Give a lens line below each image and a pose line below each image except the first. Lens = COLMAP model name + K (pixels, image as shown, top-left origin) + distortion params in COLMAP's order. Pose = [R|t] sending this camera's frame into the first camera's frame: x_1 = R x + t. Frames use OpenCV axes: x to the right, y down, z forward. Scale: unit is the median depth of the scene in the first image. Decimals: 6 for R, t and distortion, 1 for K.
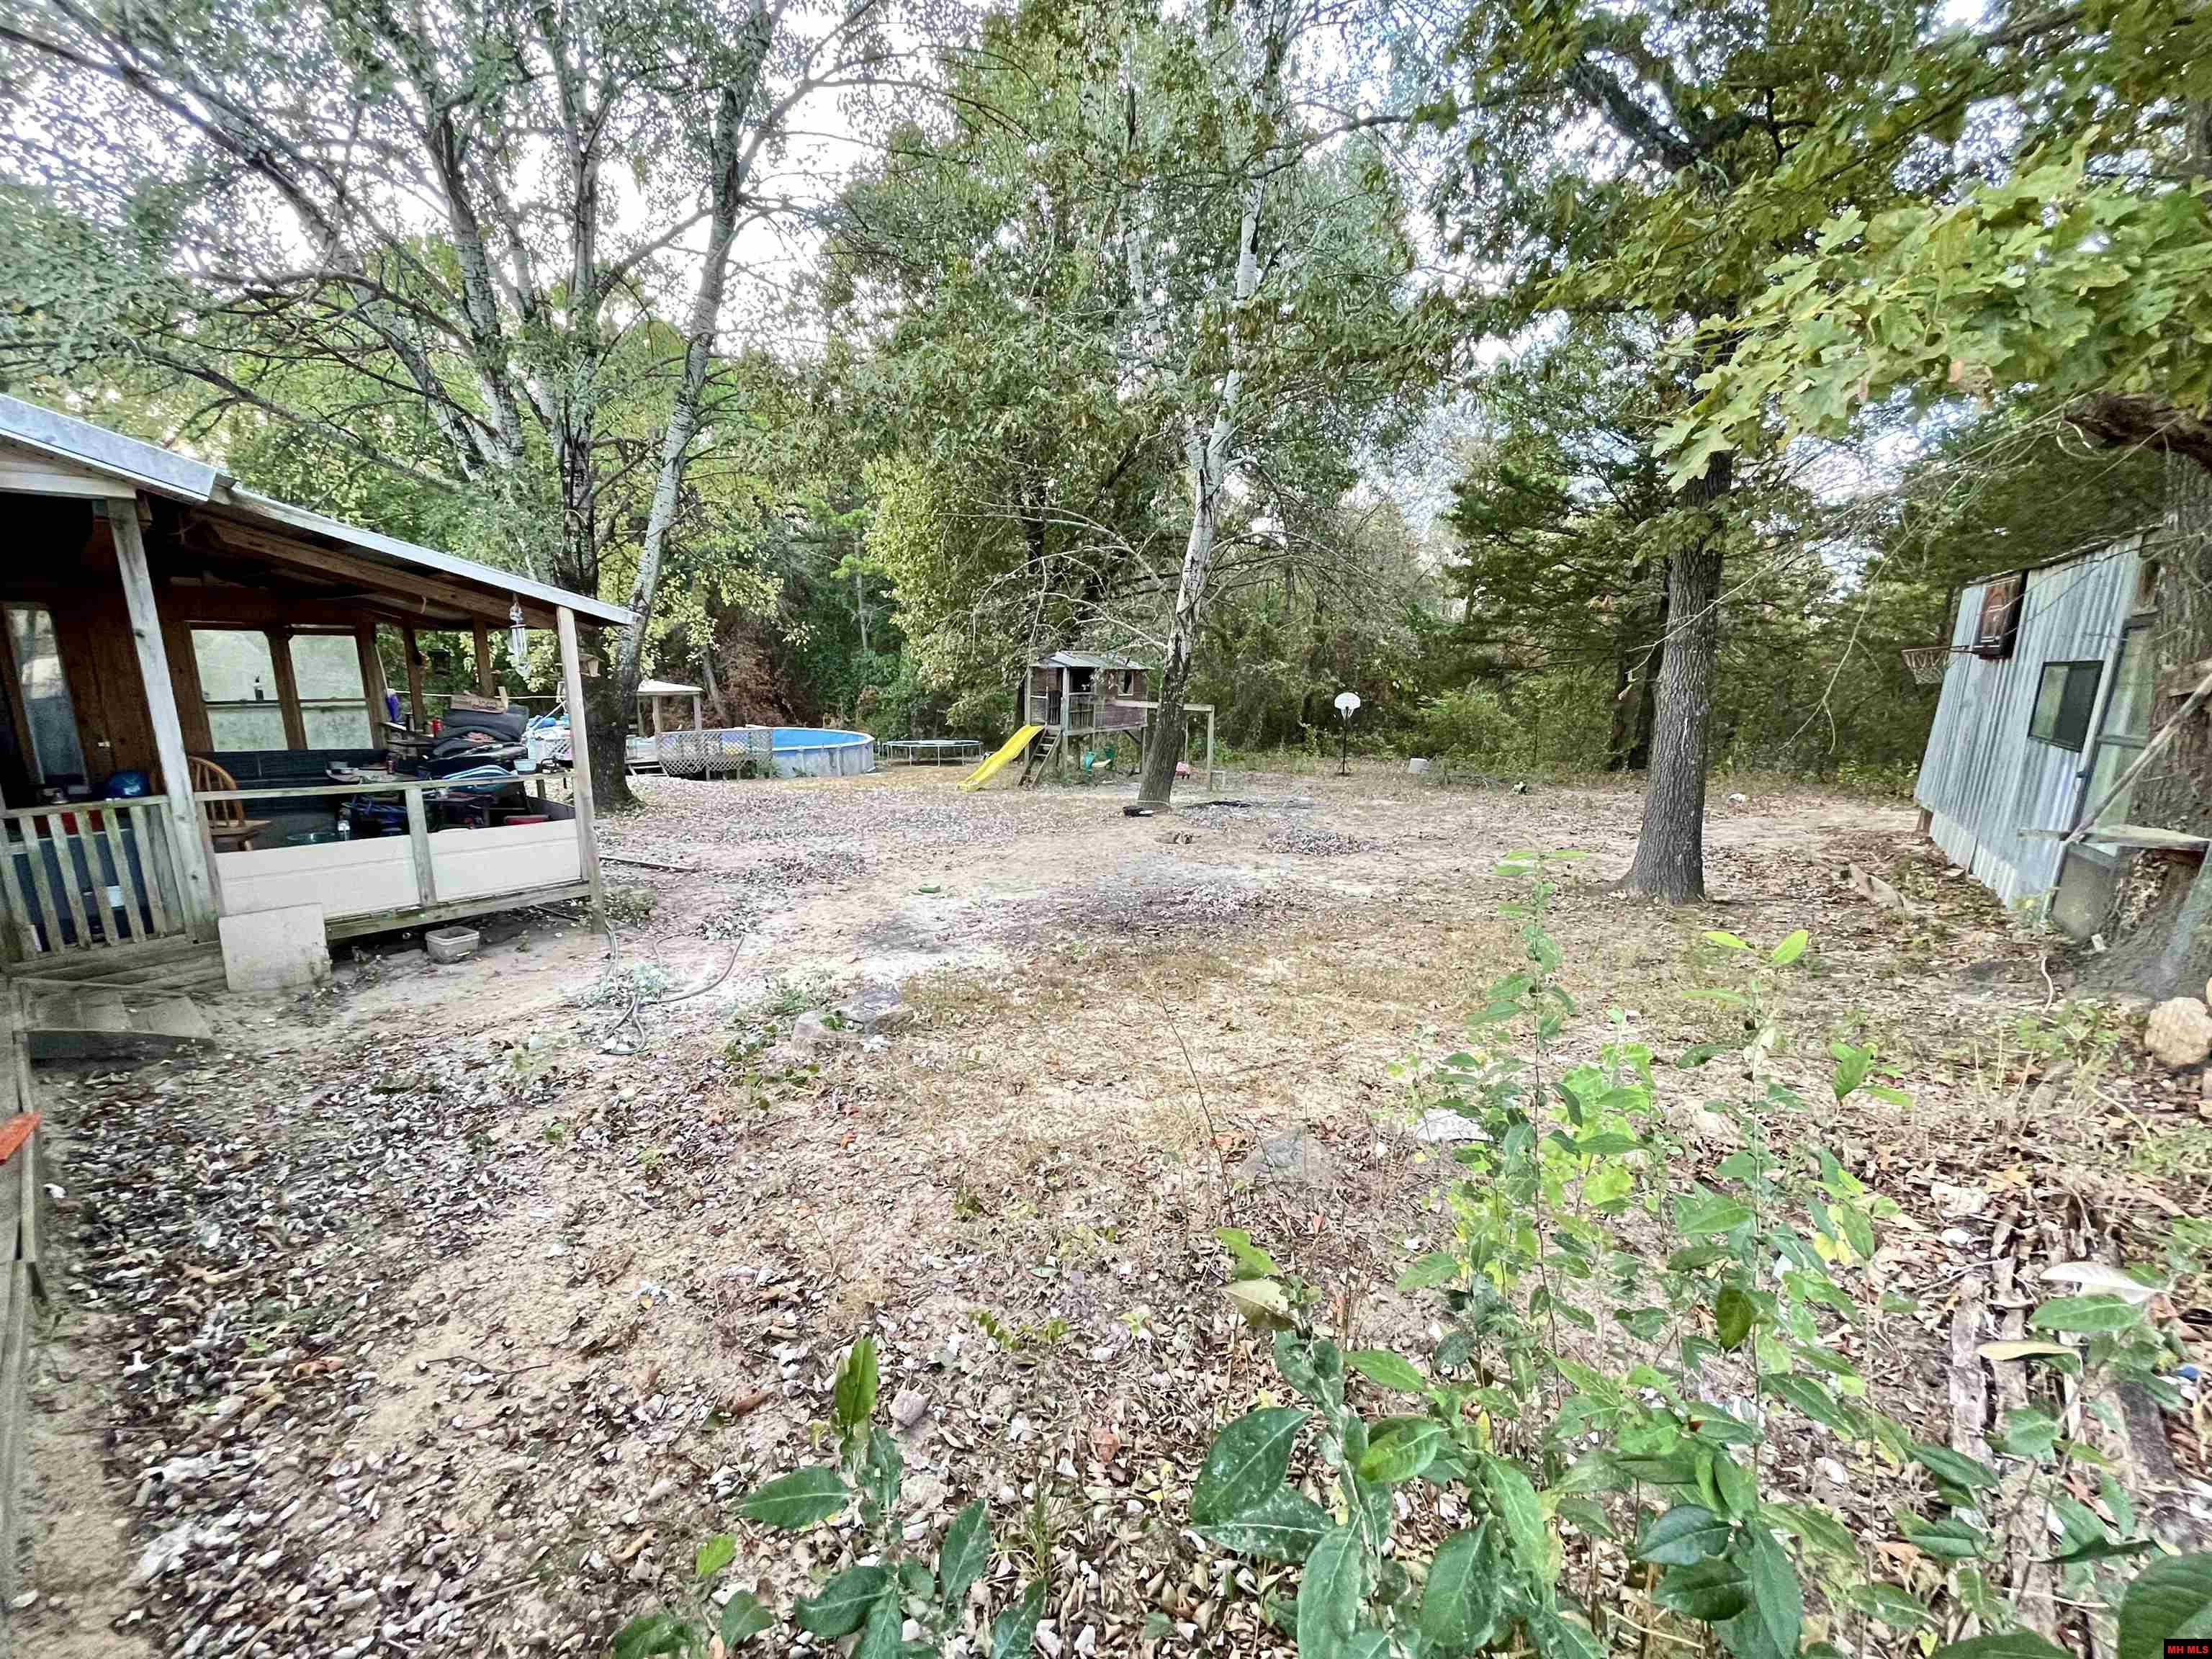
lens RADIAL K [[898.6, 0, 1106.0], [0, 898.6, 829.5], [0, 0, 1]] dist [0.006971, -0.000251]
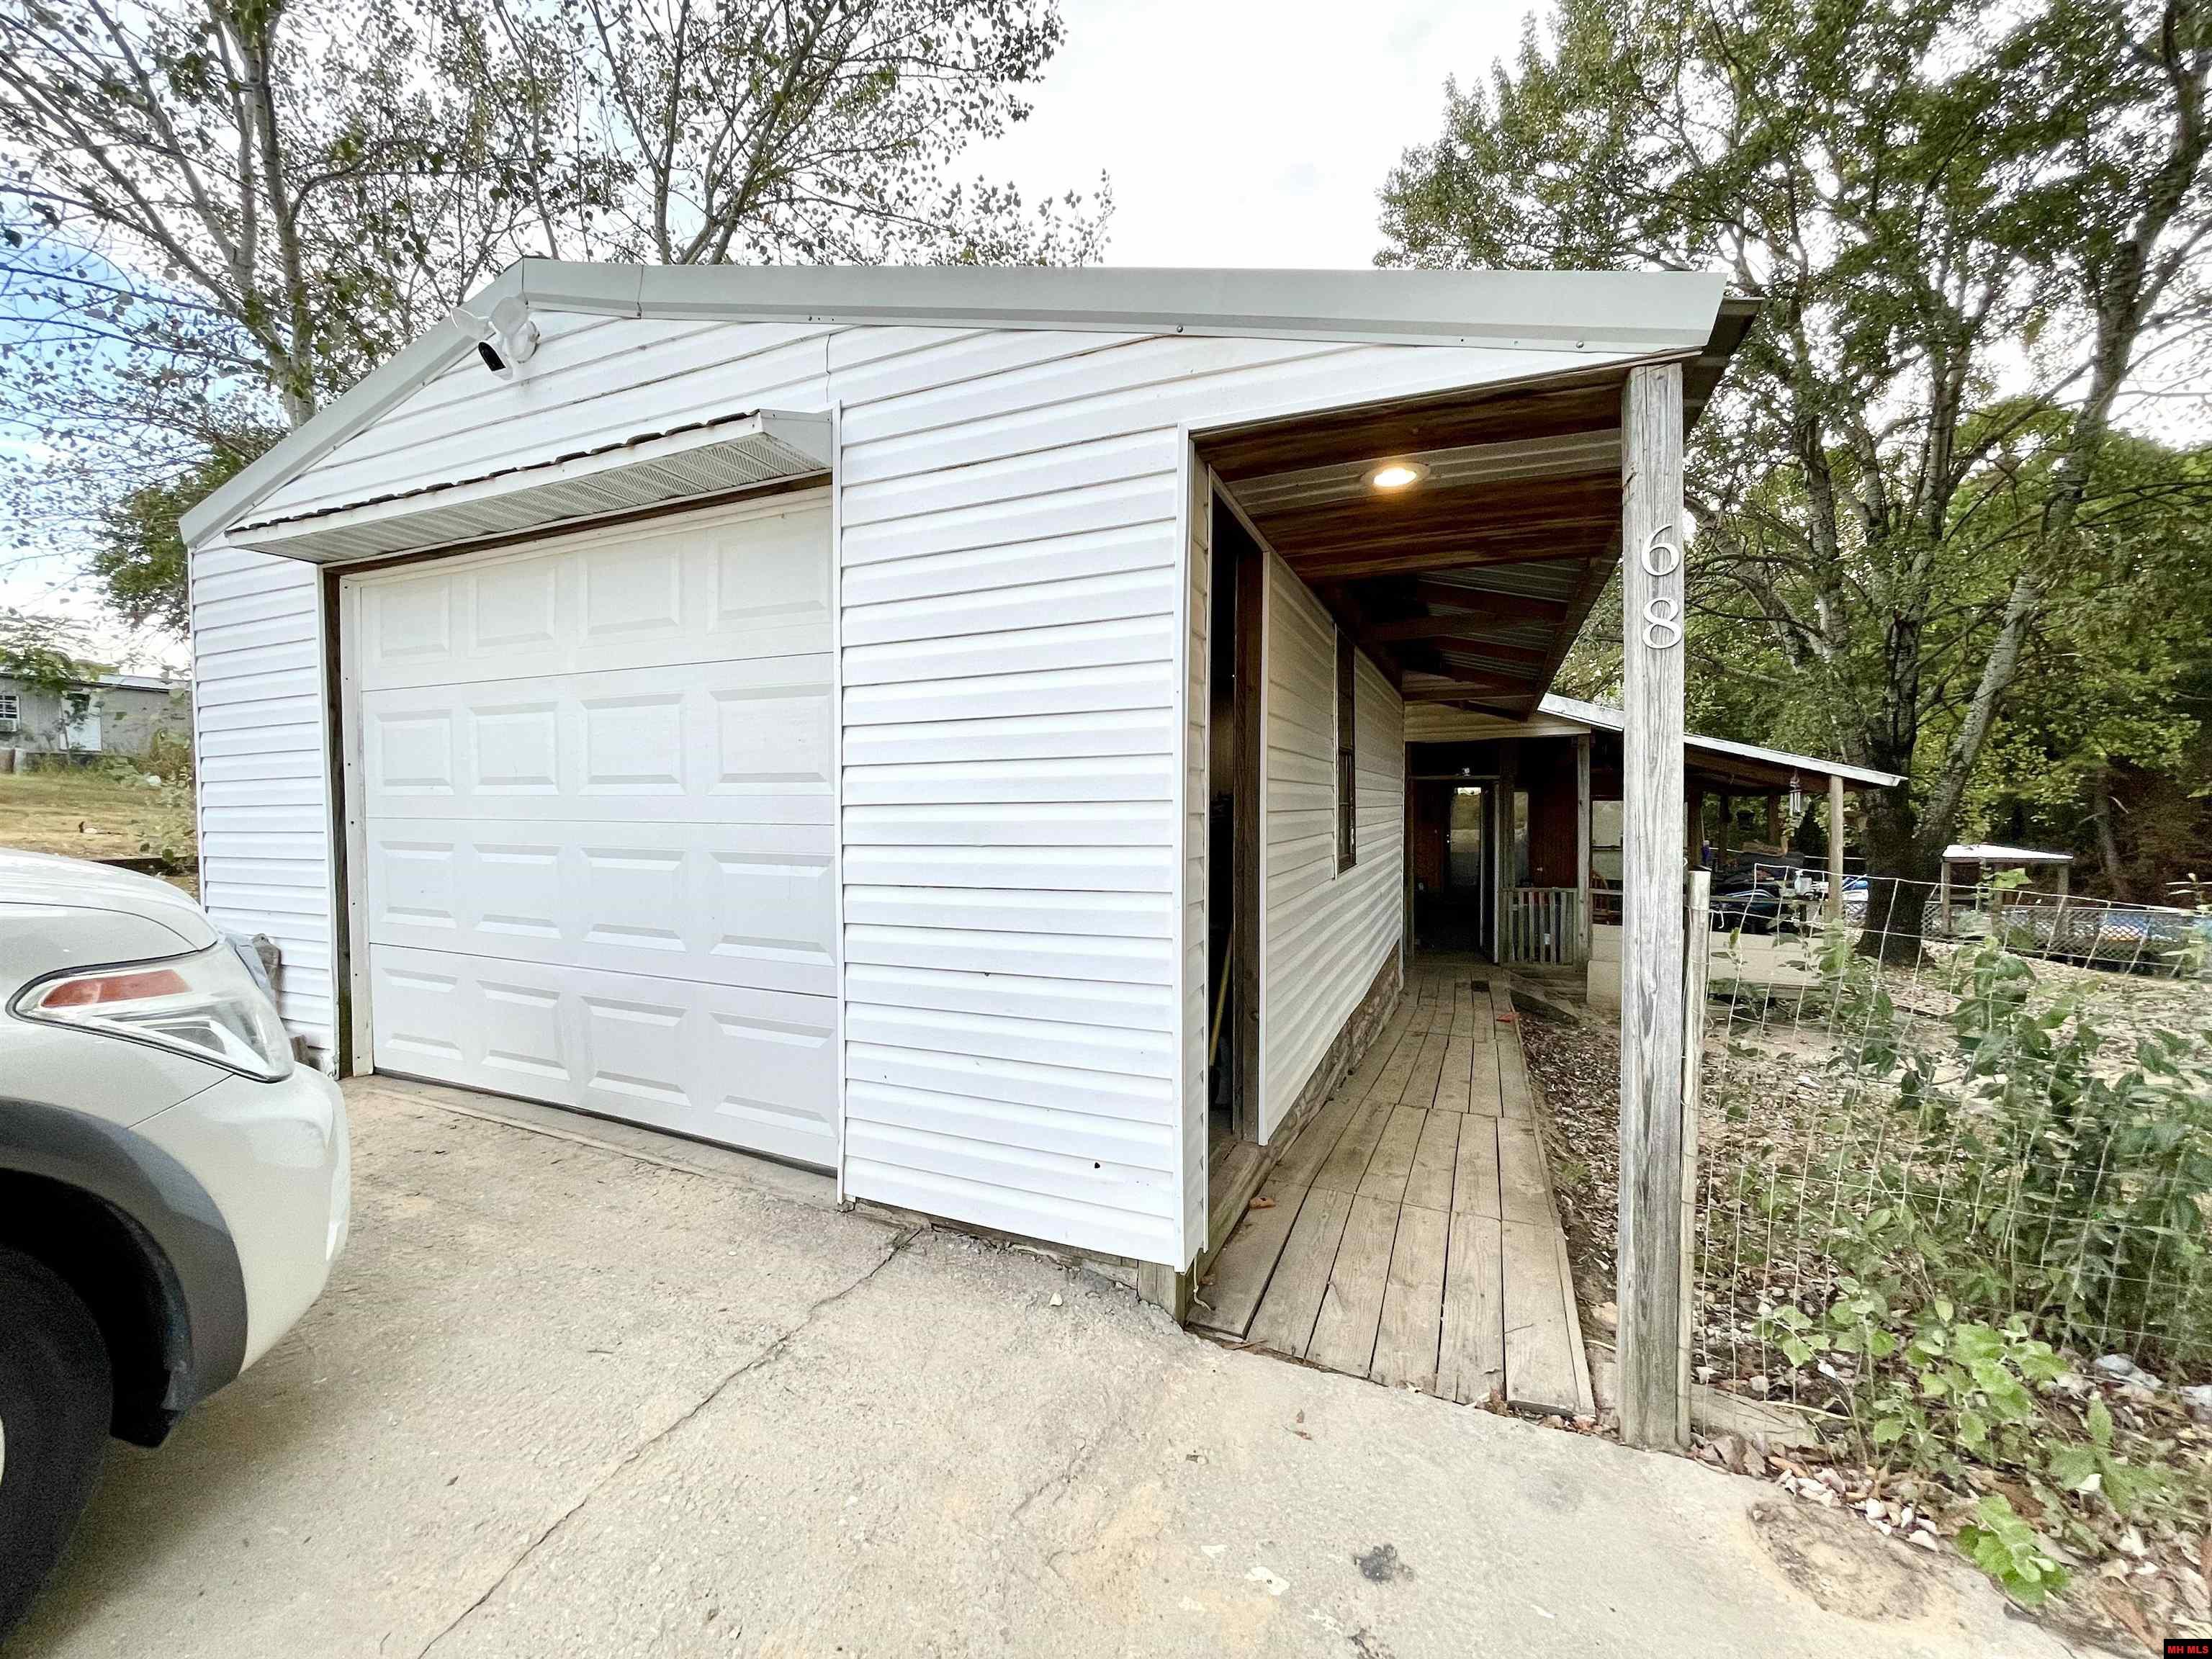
lens RADIAL K [[891.6, 0, 1095.7], [0, 891.6, 831.1], [0, 0, 1]] dist [-0.003344, -0.001118]
pose [[0.287992, 0.008624, -0.957594, 0.148806], [-0.179769, 0.982669, -0.045215, 0.038066], [0.940608, 0.185168, 0.284551, -0.164749]]
